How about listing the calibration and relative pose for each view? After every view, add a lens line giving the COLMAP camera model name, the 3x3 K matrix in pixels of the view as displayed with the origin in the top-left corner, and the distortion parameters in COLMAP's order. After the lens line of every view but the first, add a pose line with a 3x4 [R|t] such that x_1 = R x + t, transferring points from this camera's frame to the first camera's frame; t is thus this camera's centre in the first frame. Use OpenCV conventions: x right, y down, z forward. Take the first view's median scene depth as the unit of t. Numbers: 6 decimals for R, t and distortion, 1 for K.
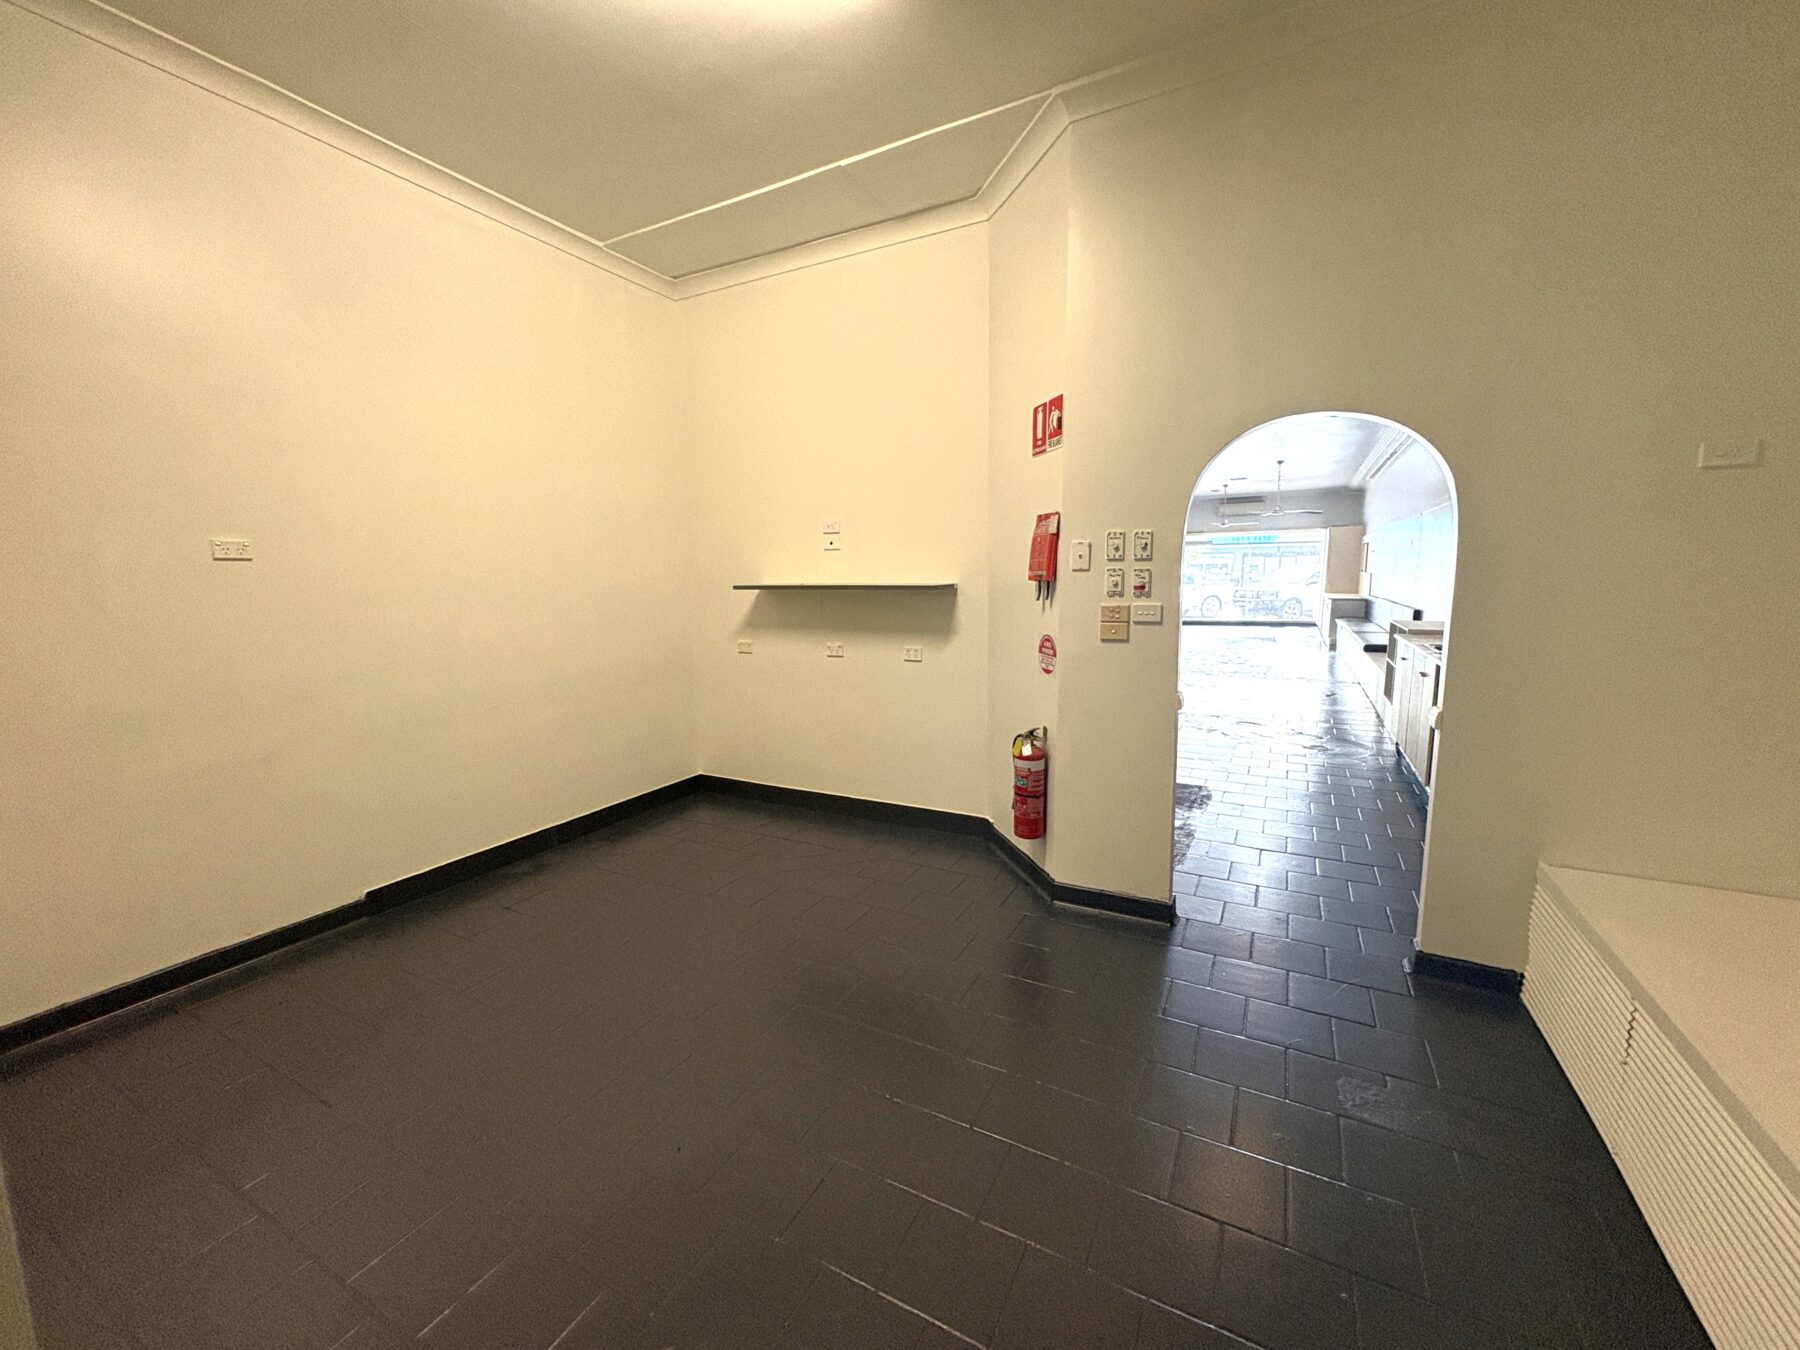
lens RADIAL K [[716.9, 0, 907.7], [0, 716.9, 674.3], [0, 0, 1]] dist [0.000434, -0.000103]
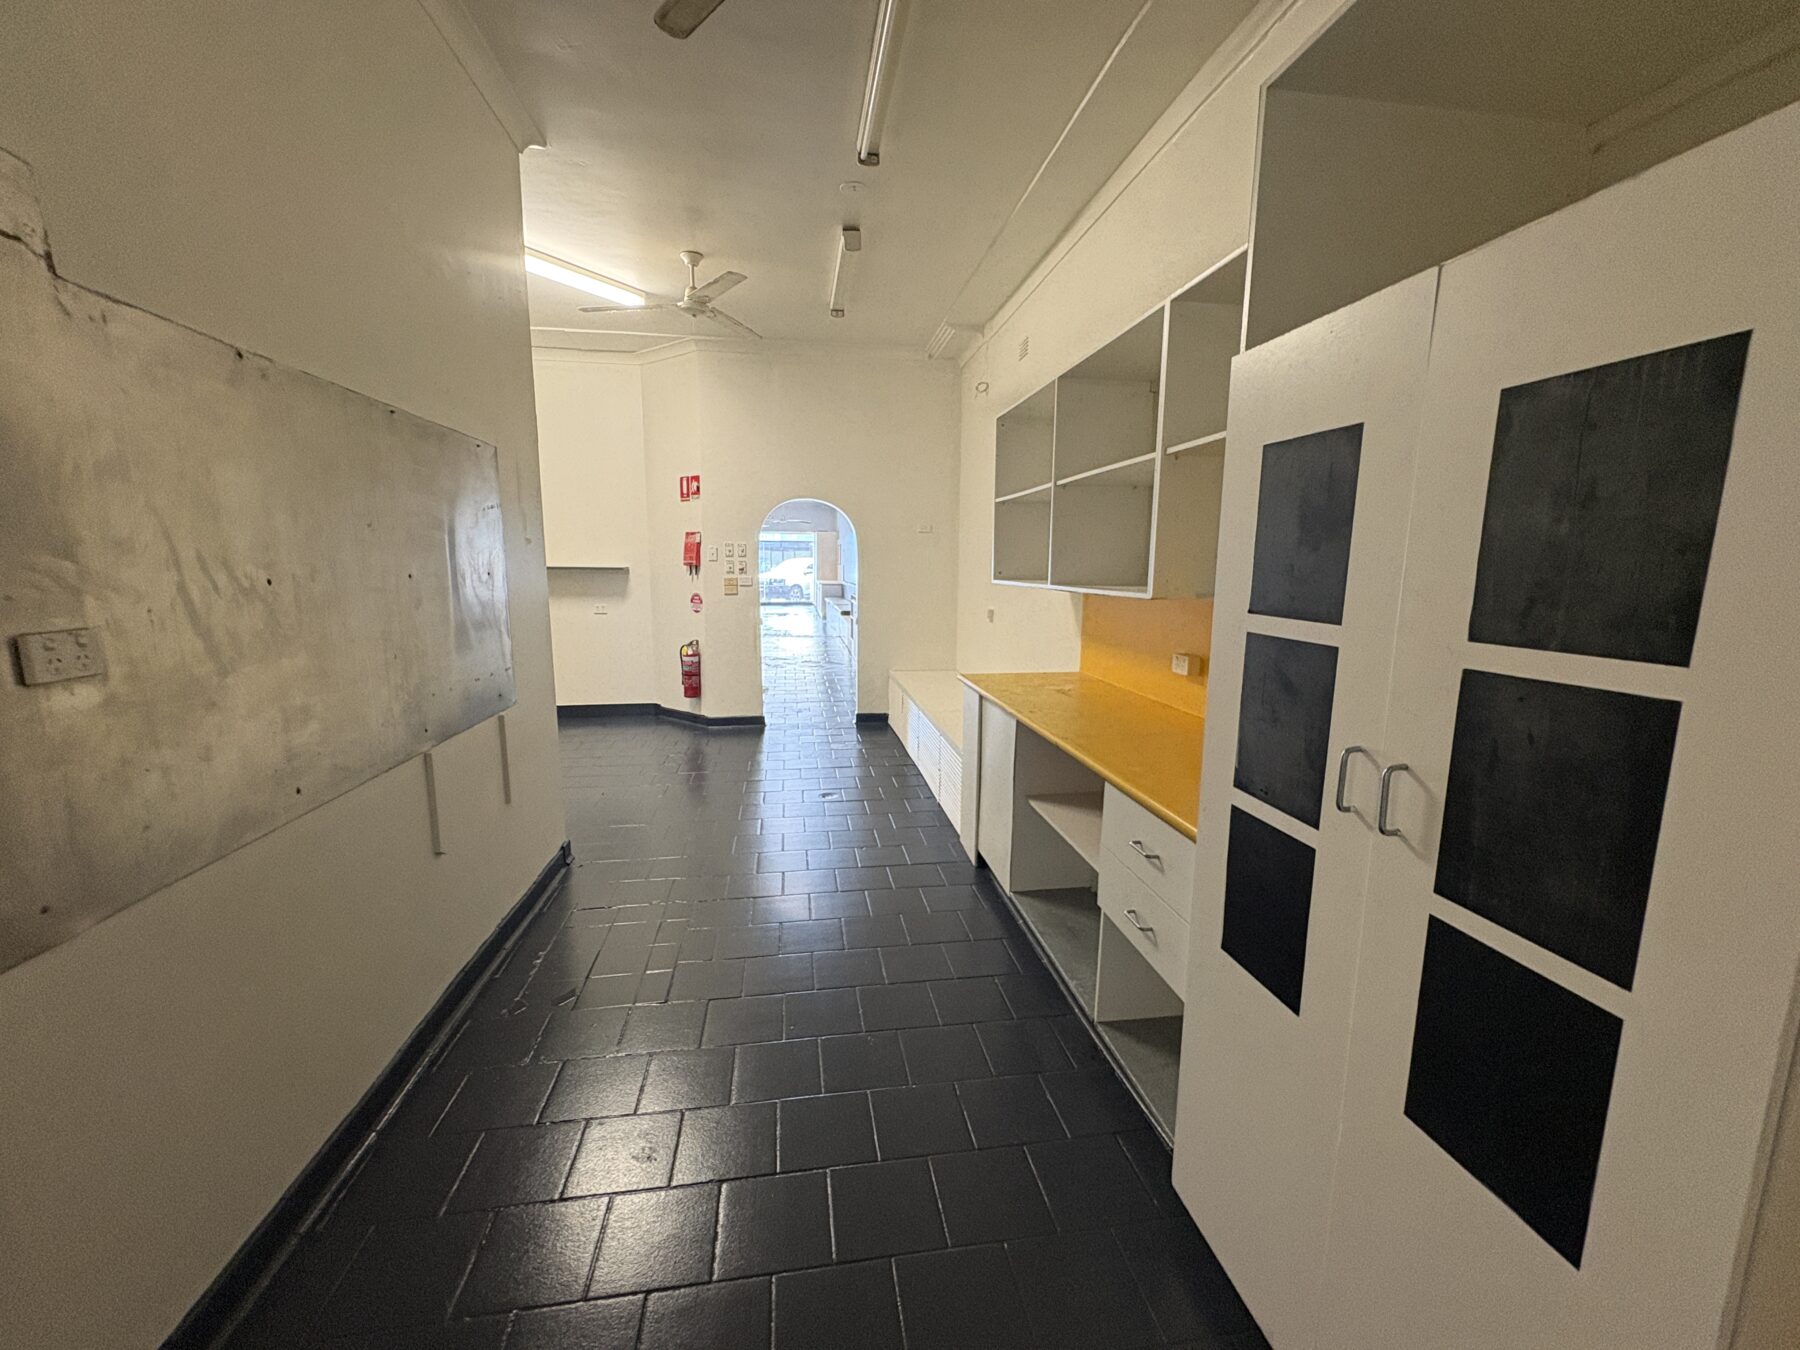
lens RADIAL K [[716.9, 0, 900.0], [0, 716.9, 674.7], [0, 0, 1]] dist [0.000434, -0.000103]
pose [[0.803640, -0.071058, 0.590859, -0.536120], [0.061968, 0.997441, 0.035670, 0.134080], [-0.591881, 0.007948, 0.805986, -0.926701]]
